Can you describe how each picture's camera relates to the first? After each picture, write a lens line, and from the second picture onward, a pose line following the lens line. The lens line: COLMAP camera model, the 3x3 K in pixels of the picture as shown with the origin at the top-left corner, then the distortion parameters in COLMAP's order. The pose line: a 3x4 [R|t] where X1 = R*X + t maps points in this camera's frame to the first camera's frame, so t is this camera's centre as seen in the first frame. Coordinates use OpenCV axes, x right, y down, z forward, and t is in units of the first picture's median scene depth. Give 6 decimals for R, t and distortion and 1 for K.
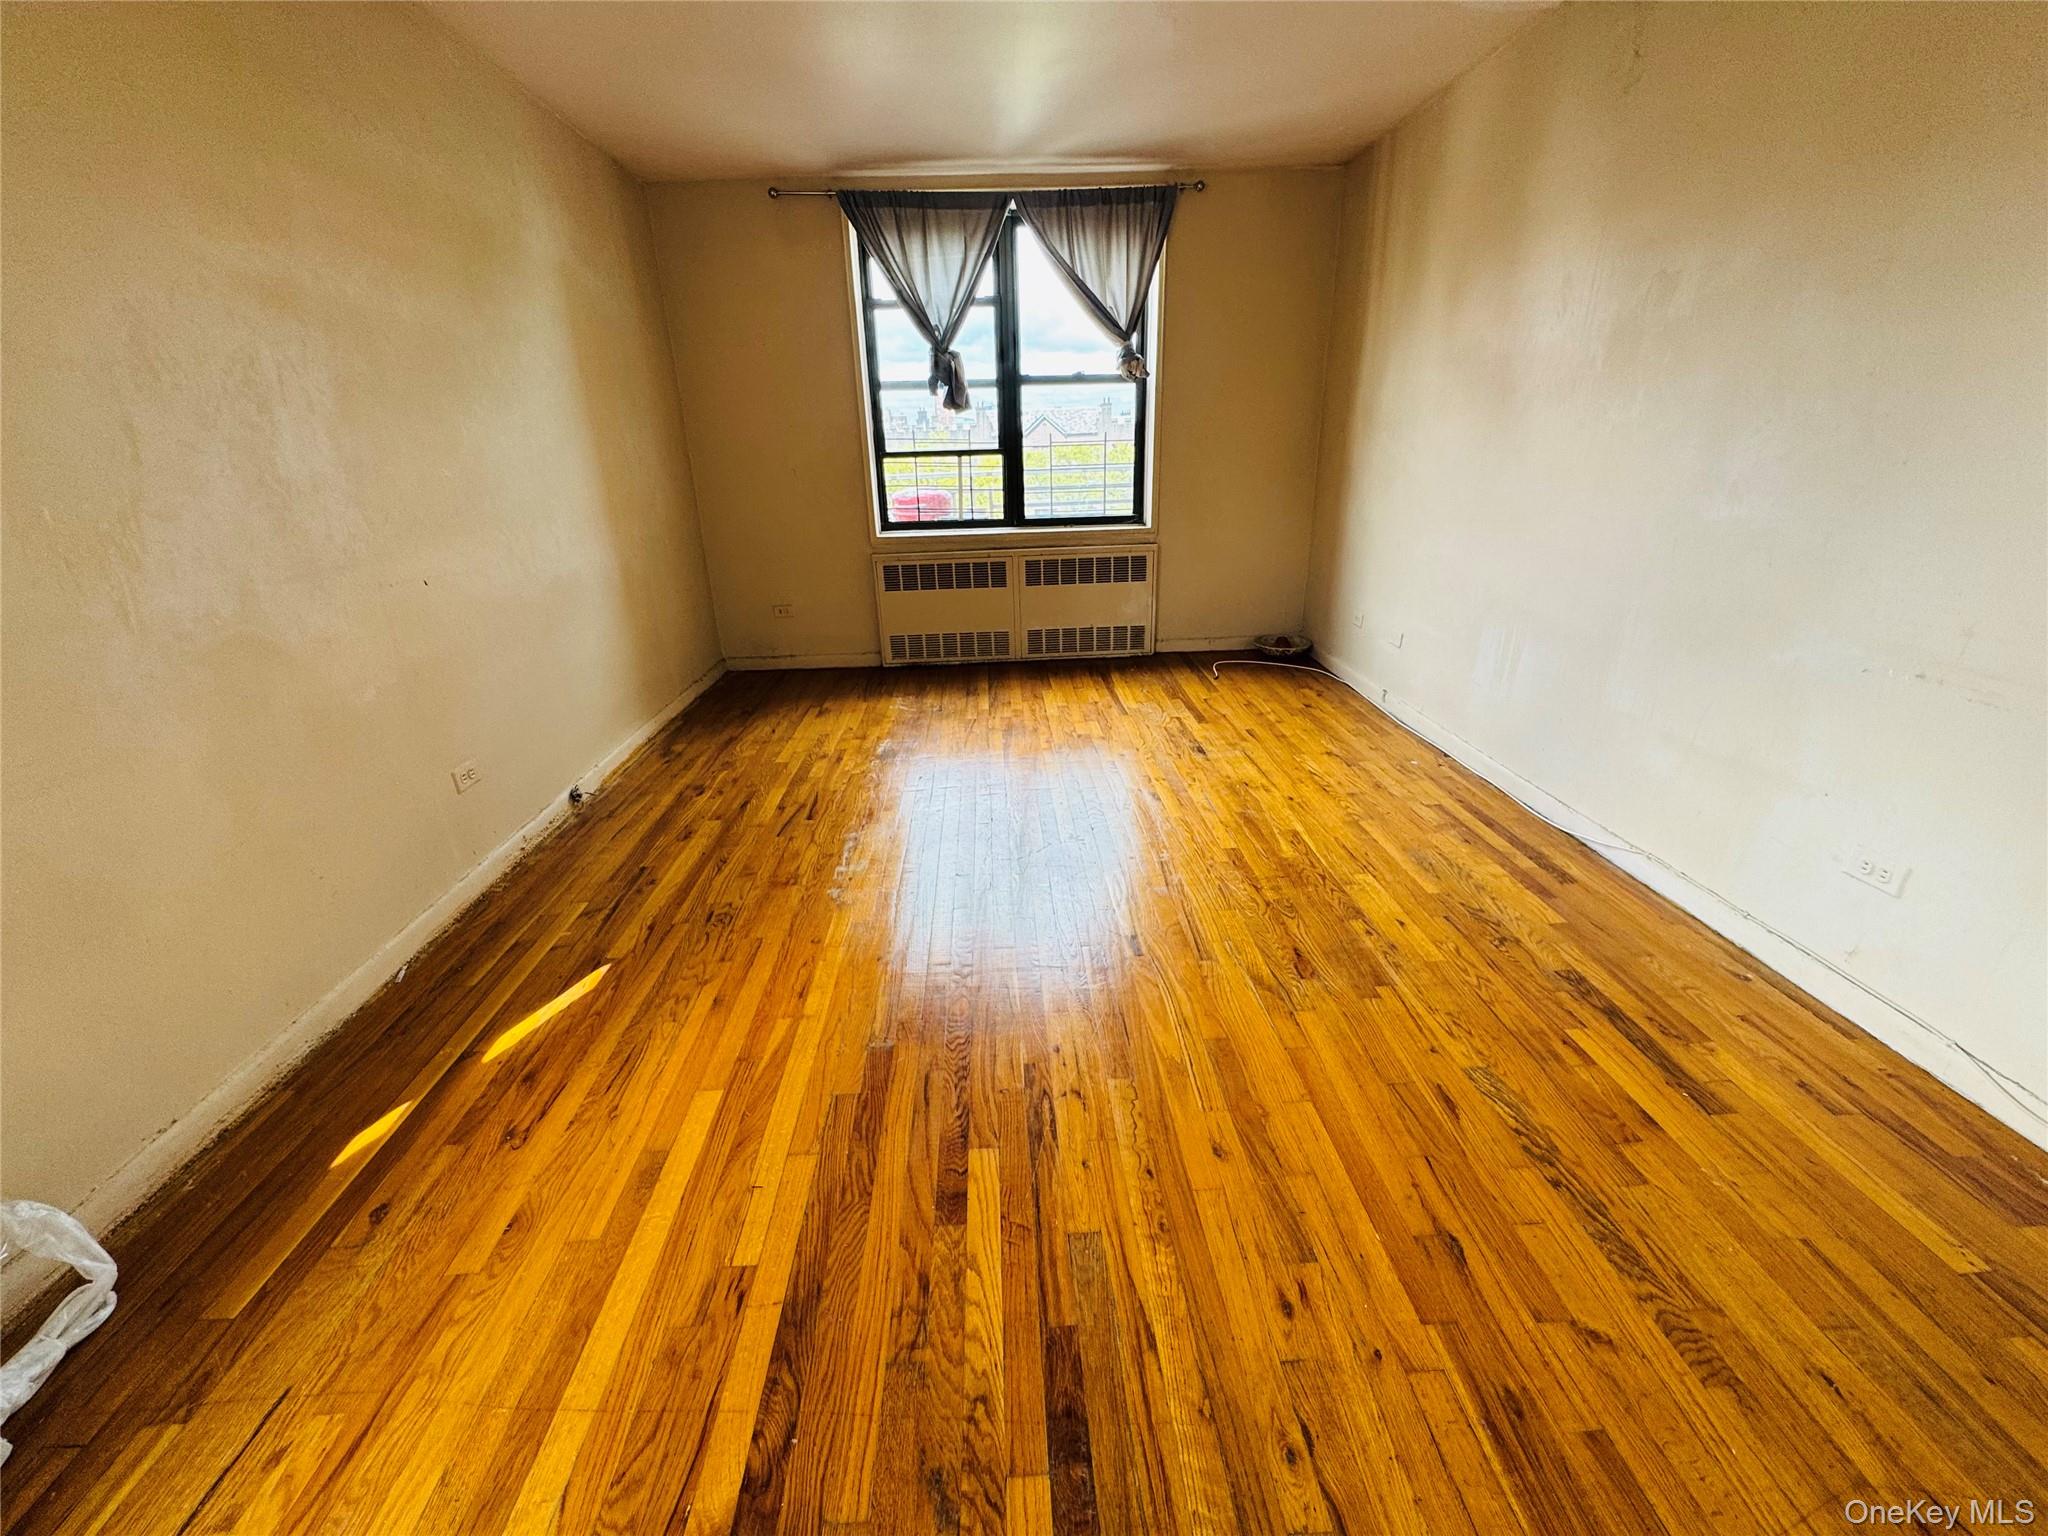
lens RADIAL K [[816.8, 0, 1022.8], [0, 816.8, 765.8], [0, 0, 1]] dist [-0.002244, -0.000041]
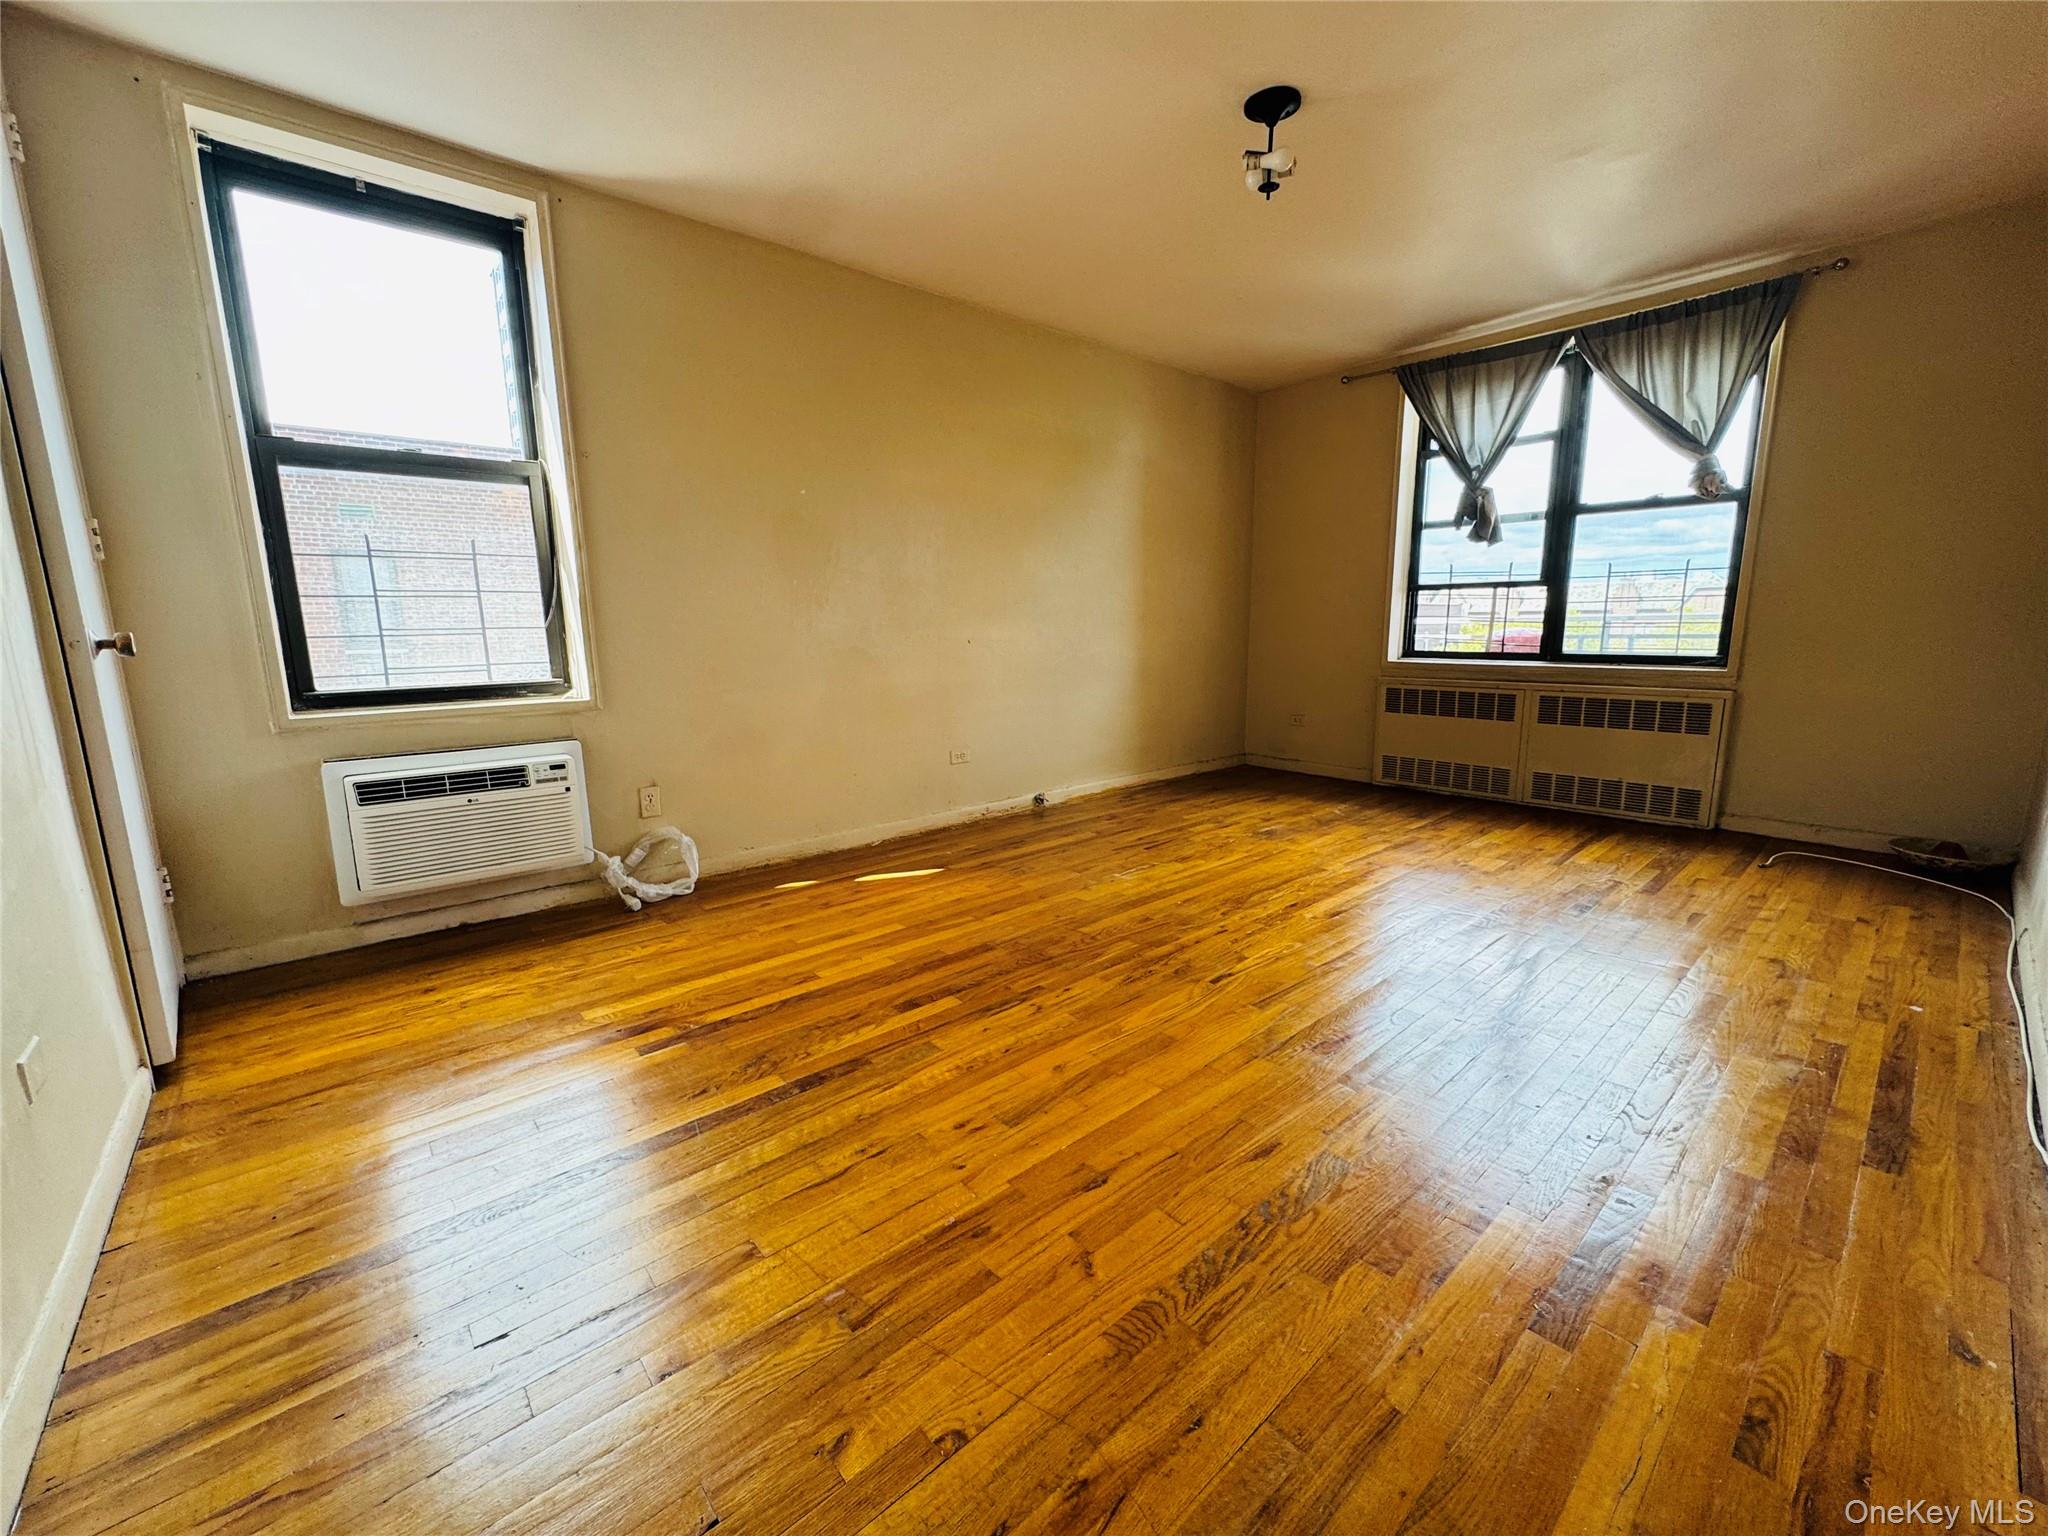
lens RADIAL K [[816.8, 0, 1022.8], [0, 816.8, 765.8], [0, 0, 1]] dist [-0.002244, -0.000041]
pose [[0.623174, 0.156474, -0.766270, 0.492443], [-0.296544, 0.953892, -0.046379, 0.051046], [0.723682, 0.256135, 0.640842, 0.026622]]
